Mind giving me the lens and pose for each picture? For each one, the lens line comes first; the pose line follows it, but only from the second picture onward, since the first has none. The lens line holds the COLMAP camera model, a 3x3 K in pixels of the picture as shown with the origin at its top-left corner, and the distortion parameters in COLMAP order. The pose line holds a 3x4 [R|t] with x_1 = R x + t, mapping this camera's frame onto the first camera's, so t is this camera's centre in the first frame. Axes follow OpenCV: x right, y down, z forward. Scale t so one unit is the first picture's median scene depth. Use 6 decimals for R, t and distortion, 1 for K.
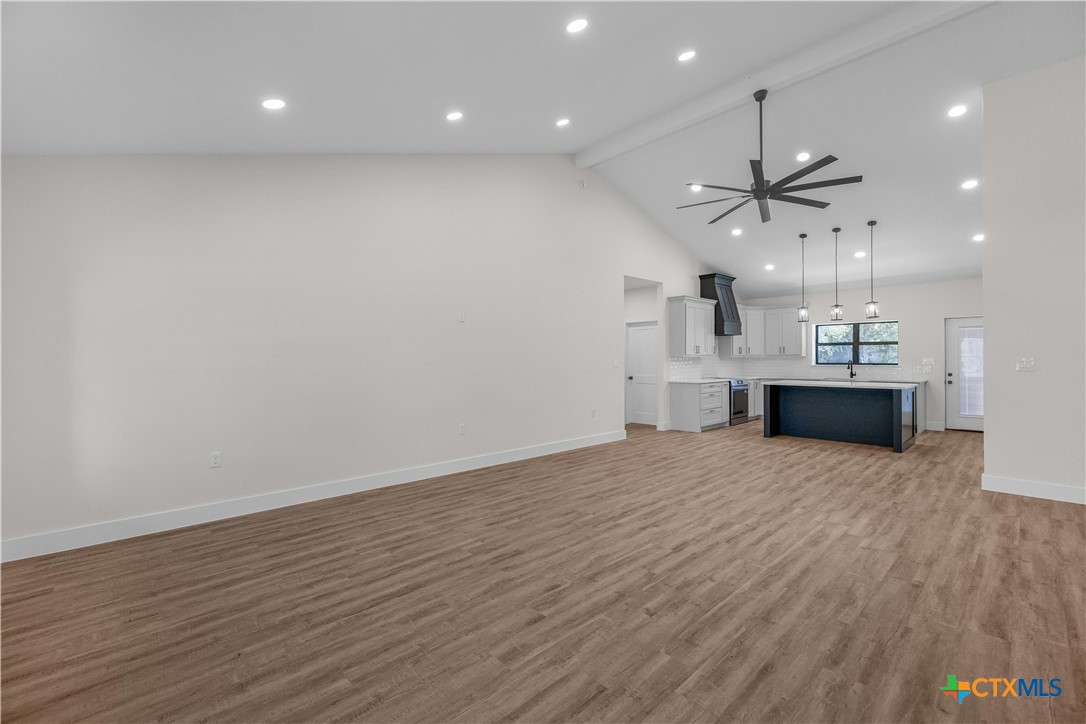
lens RADIAL K [[458.7, 0, 550.7], [0, 458.7, 363.6], [0, 0, 1]] dist [0.006519, -0.001579]
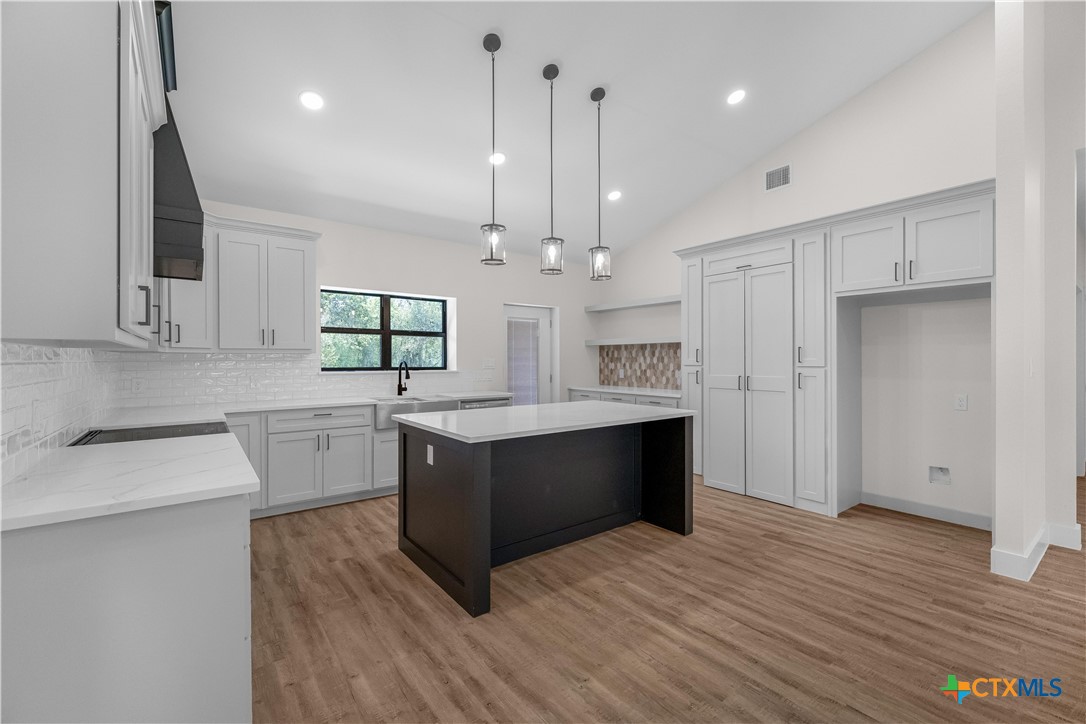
lens RADIAL K [[458.7, 0, 549.7], [0, 458.7, 360.1], [0, 0, 1]] dist [0.006519, -0.001579]
pose [[0.106902, 0.004309, 0.994260, 0.322592], [0.007580, 0.999958, -0.005148, -0.013086], [-0.994241, 0.008087, 0.106864, 1.754744]]
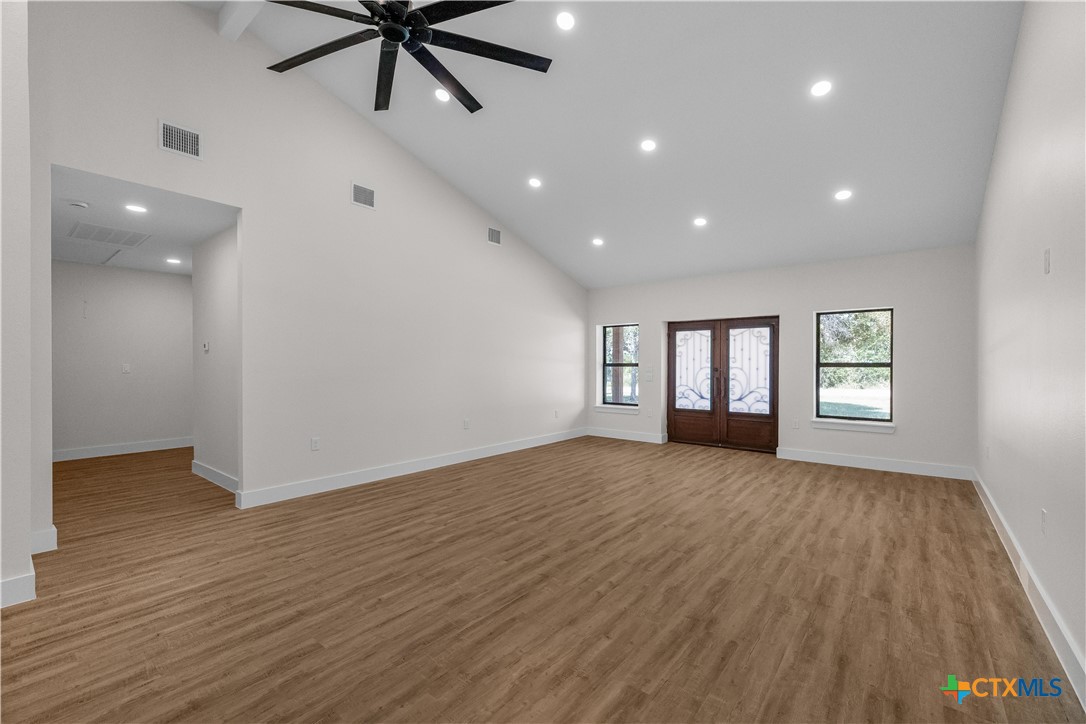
lens RADIAL K [[458.7, 0, 543.7], [0, 458.7, 364.4], [0, 0, 1]] dist [0.006519, -0.001579]
pose [[-0.992607, 0.004487, -0.121292, 0.444131], [0.003776, 0.999974, 0.006089, -0.014237], [0.121317, 0.005586, -0.992598, 1.855910]]
